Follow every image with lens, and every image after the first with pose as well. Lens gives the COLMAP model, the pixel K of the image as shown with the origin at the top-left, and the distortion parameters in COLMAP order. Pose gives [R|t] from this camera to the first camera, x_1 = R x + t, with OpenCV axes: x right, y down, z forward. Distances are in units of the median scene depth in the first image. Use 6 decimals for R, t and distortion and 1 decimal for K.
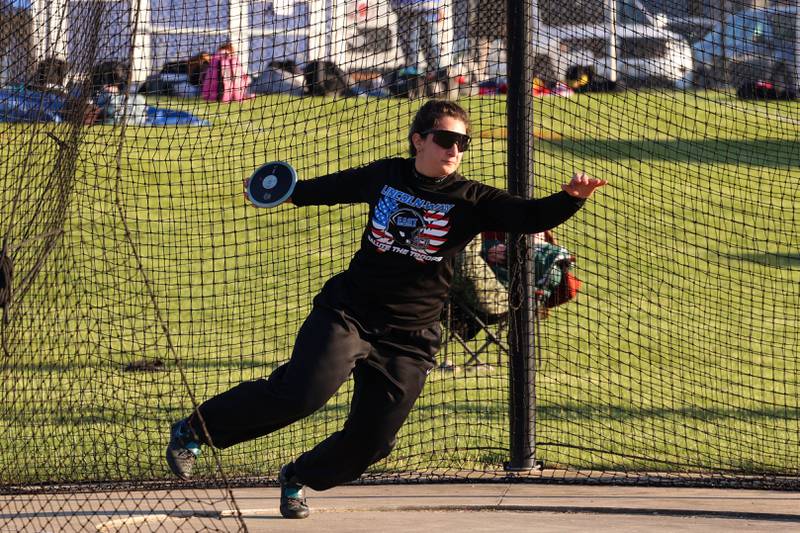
lens RADIAL K [[4440.4, 0, 351.4], [0, 4440.4, 266.5], [0, 0, 1]] dist [0.204277, 21.935087]
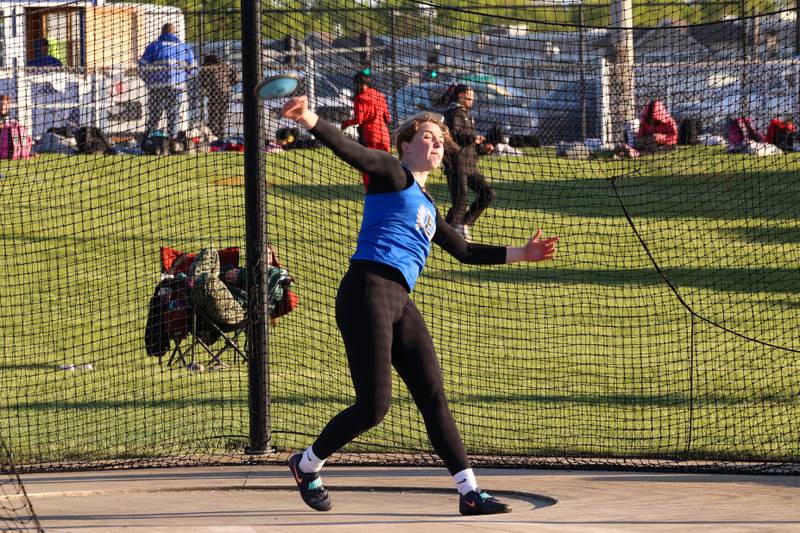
lens RADIAL K [[4440.4, 0, 351.4], [0, 4440.4, 266.5], [0, 0, 1]] dist [0.204277, 21.935087]
pose [[0.998795, -0.013409, 0.047199, 0.007081], [0.013915, 0.999849, -0.010402, 0.008099], [-0.047053, 0.011047, 0.998831, -0.266356]]
